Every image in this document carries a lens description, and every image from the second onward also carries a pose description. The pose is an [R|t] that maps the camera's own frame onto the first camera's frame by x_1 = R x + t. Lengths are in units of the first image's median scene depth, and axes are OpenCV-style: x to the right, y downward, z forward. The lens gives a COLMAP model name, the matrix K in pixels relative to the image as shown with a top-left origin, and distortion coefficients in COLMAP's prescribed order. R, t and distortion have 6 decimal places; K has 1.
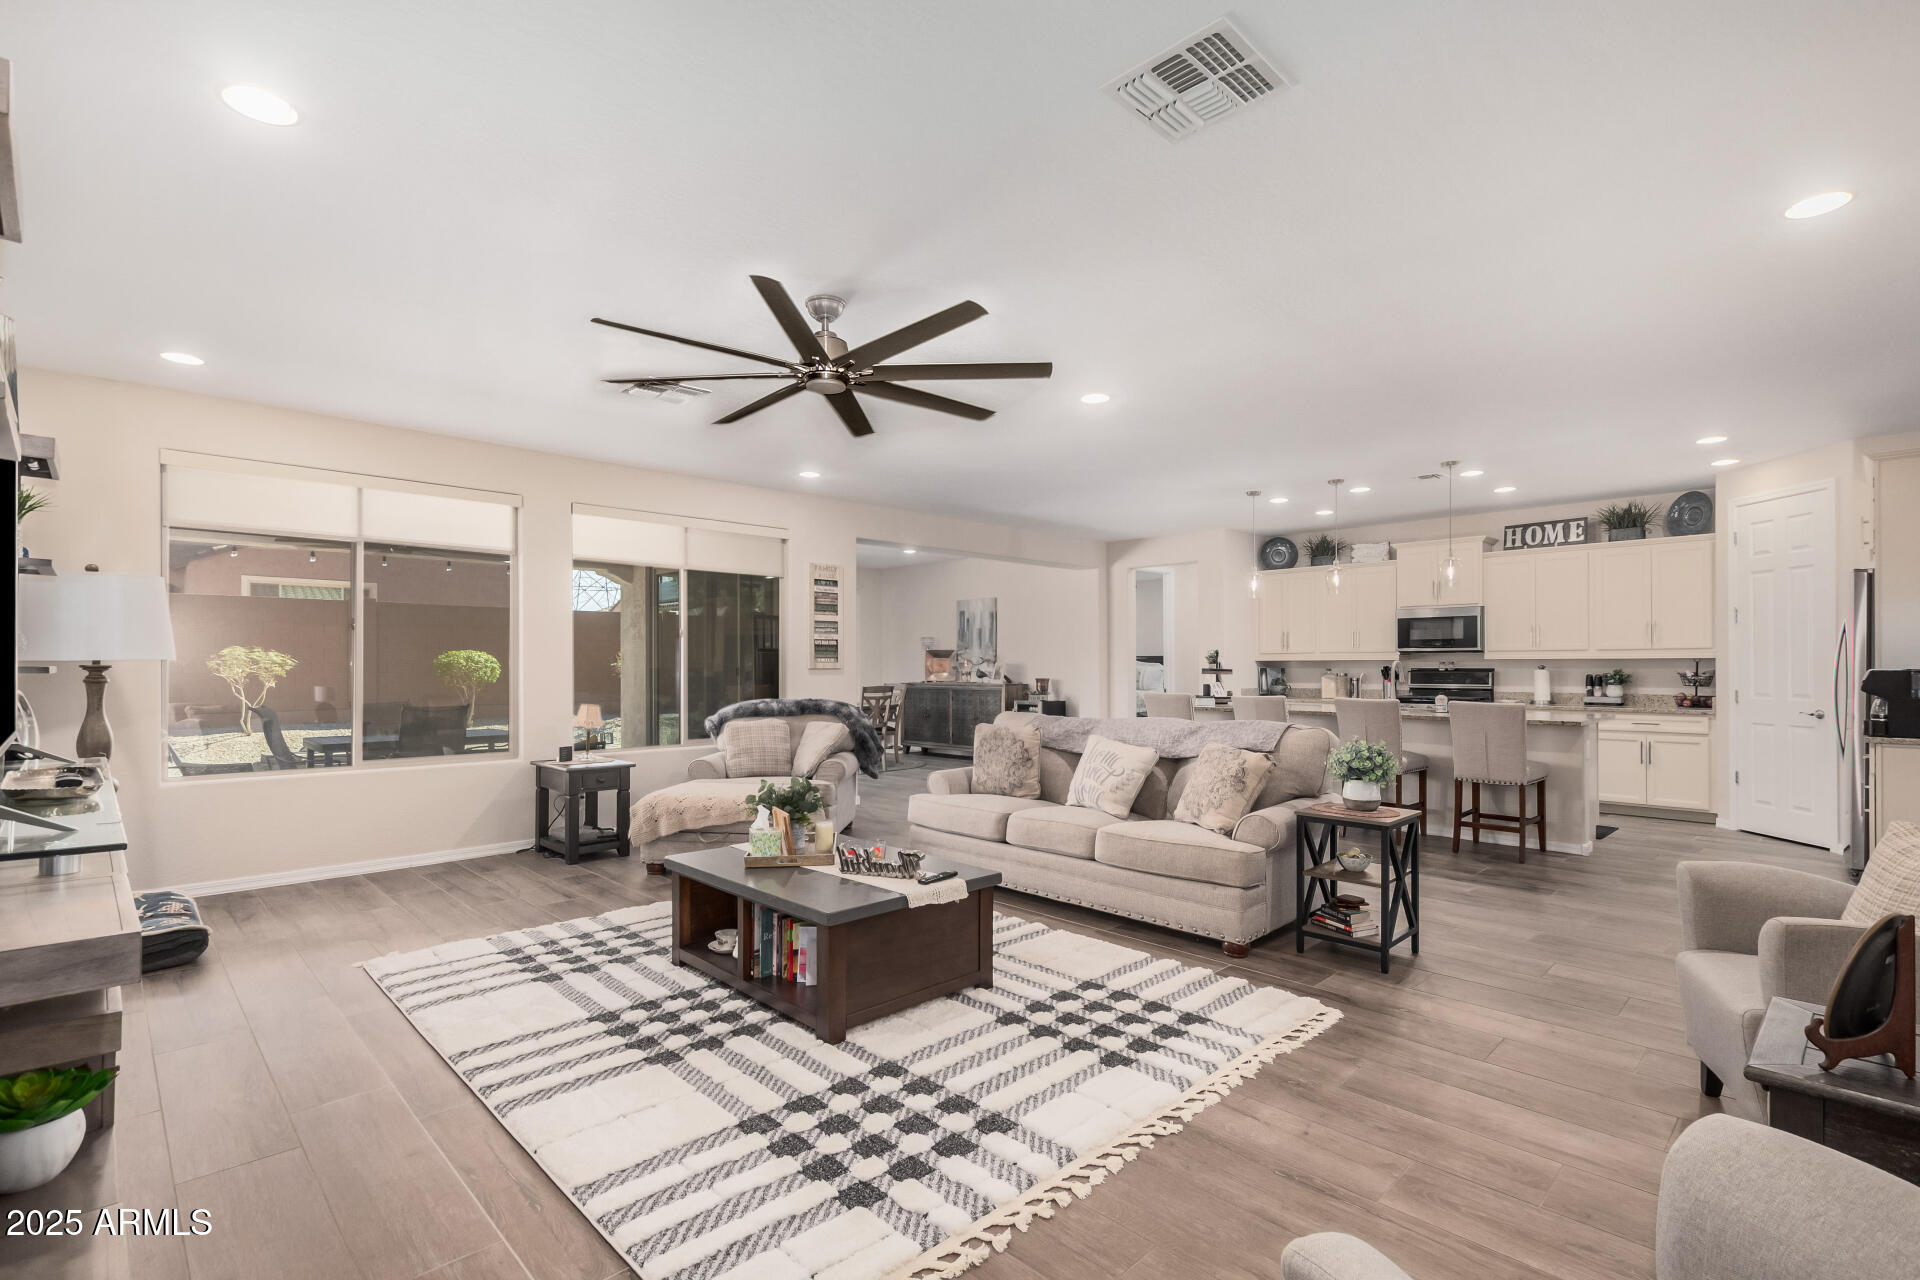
lens RADIAL K [[883.2, 0, 962.9], [0, 883.2, 657.0], [0, 0, 1]] dist [0.002290, -0.000451]
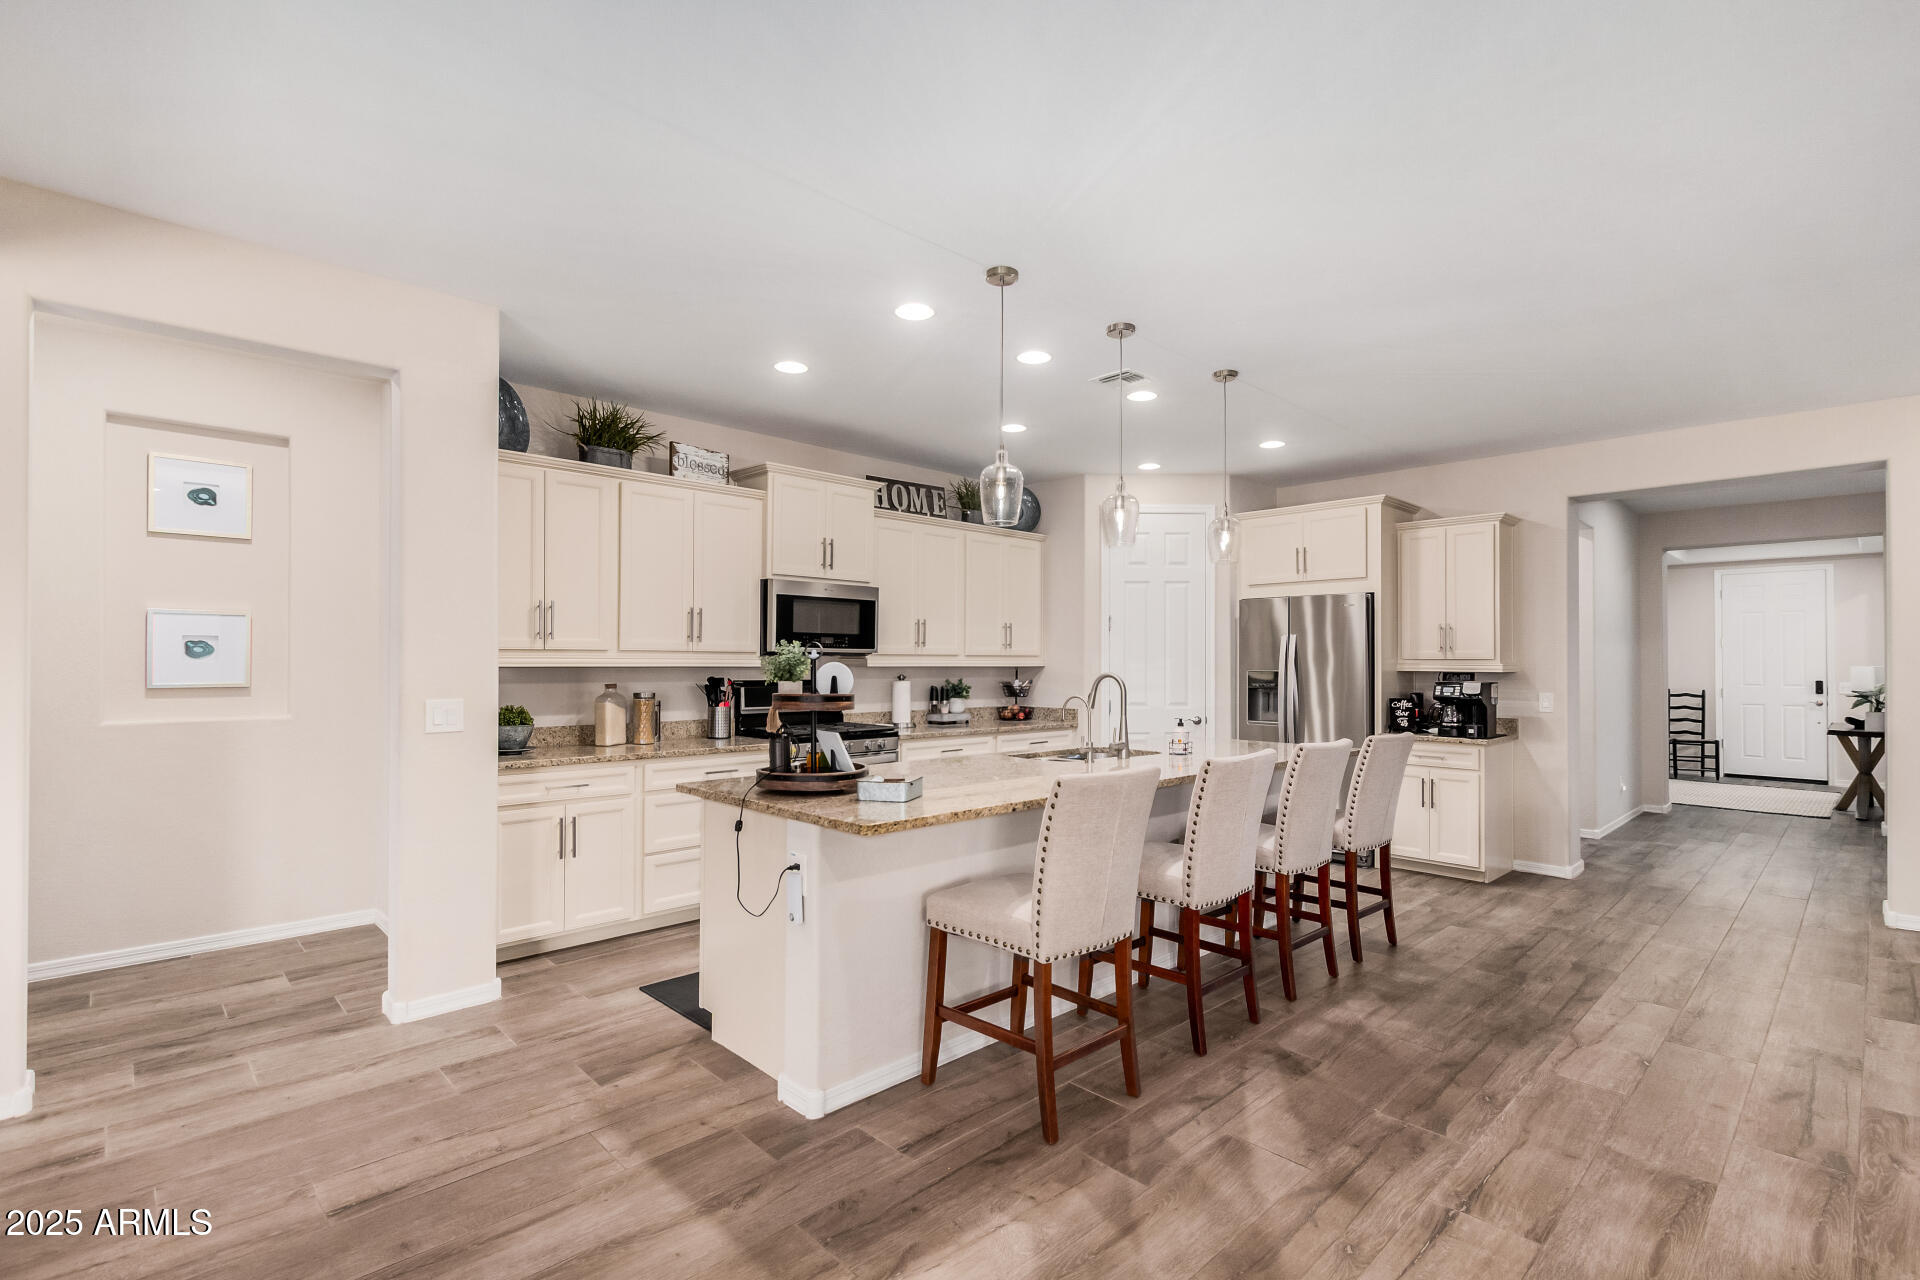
lens RADIAL K [[883.2, 0, 983.3], [0, 883.2, 643.0], [0, 0, 1]] dist [0.002290, -0.000451]
pose [[-0.007940, 0.025830, 0.999635, -0.083138], [-0.011576, 0.999597, -0.025921, 0.001426], [-0.999901, -0.011777, -0.007638, 0.935392]]
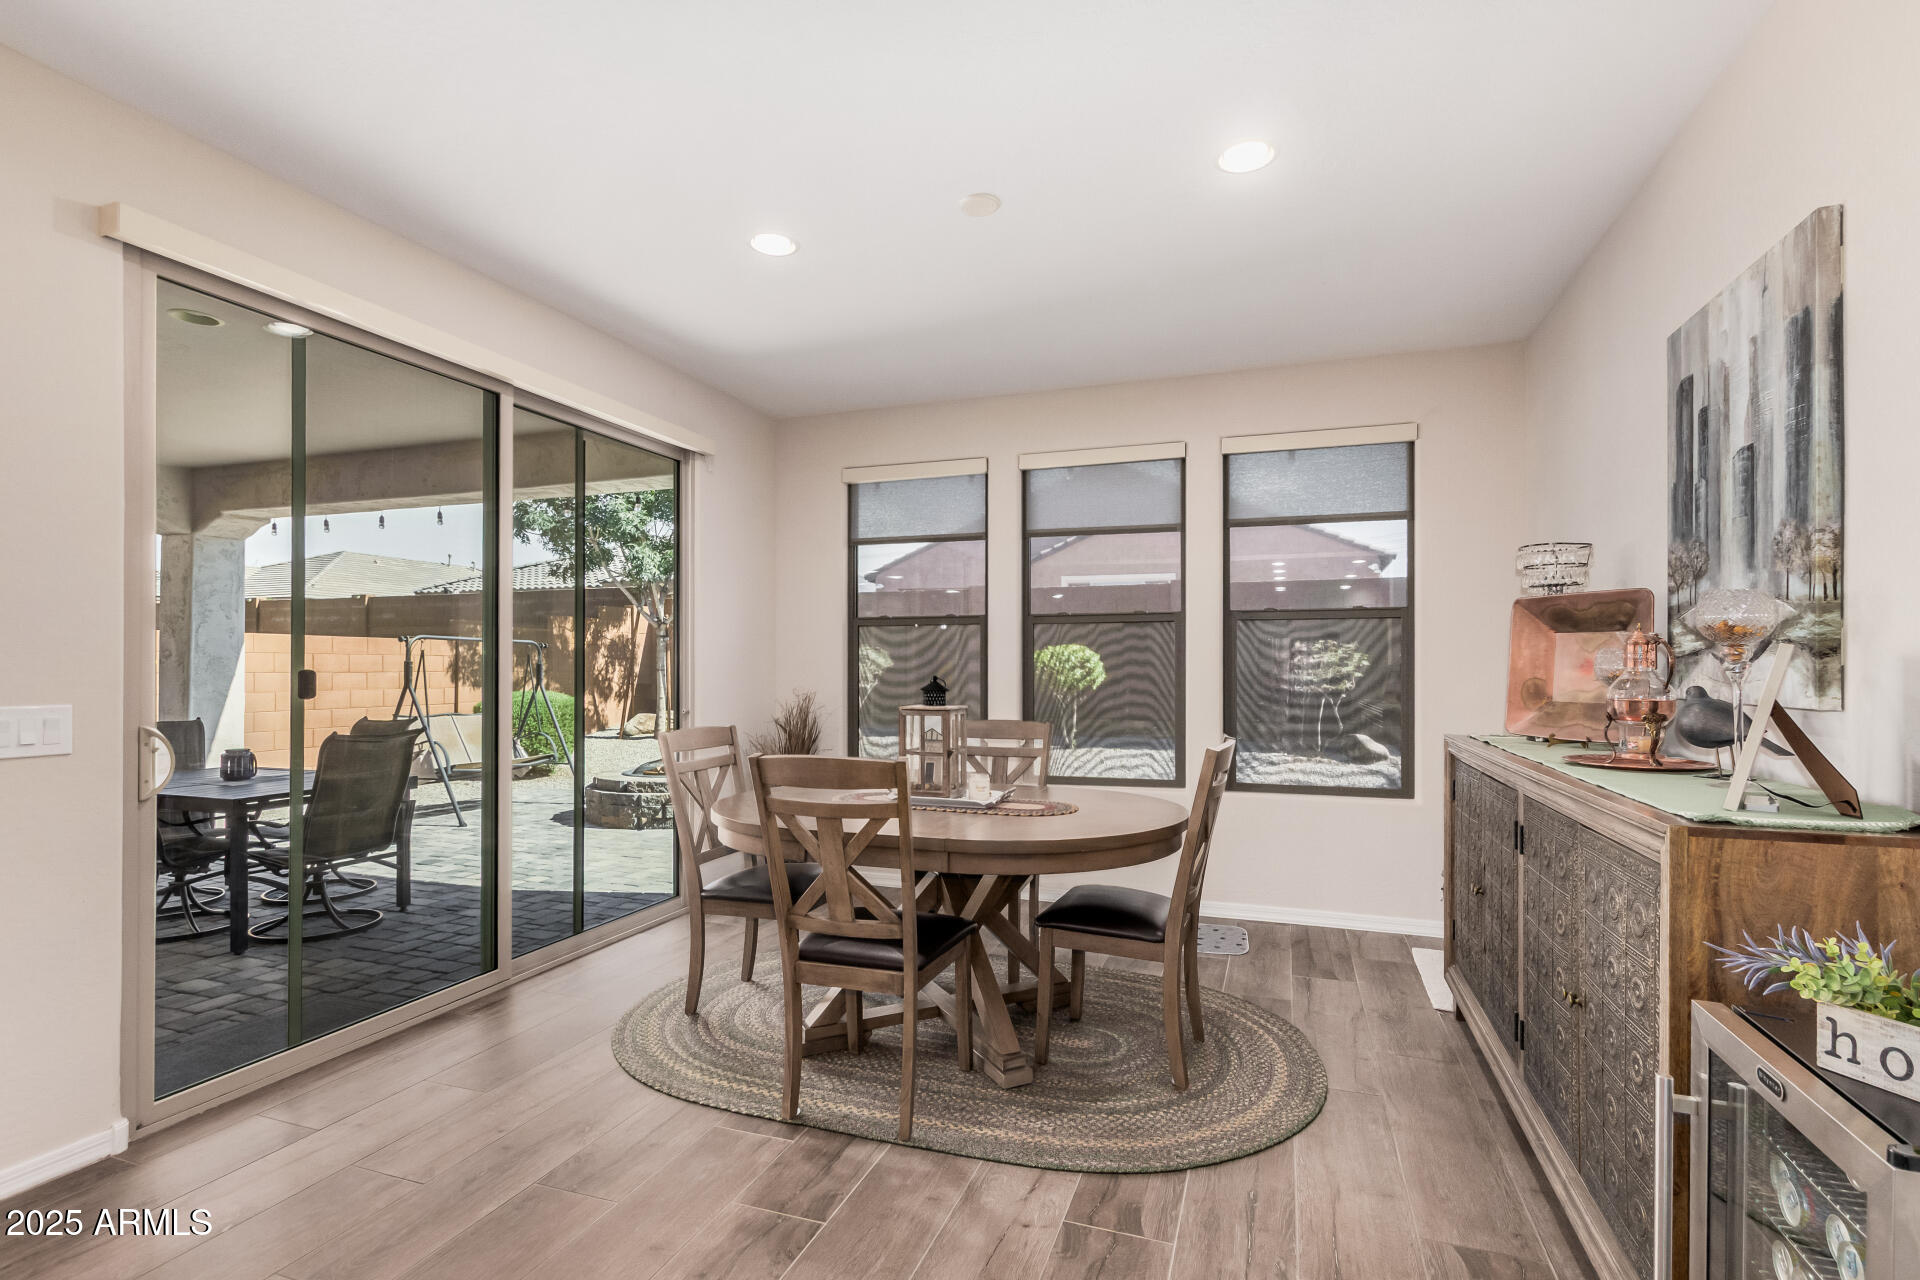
lens RADIAL K [[883.2, 0, 961.9], [0, 883.2, 659.3], [0, 0, 1]] dist [0.002290, -0.000451]
pose [[0.422689, -0.004441, -0.906264, 0.160505], [0.006311, 0.999978, -0.001956, 0.010930], [0.906253, -0.004893, 0.422708, 1.184679]]
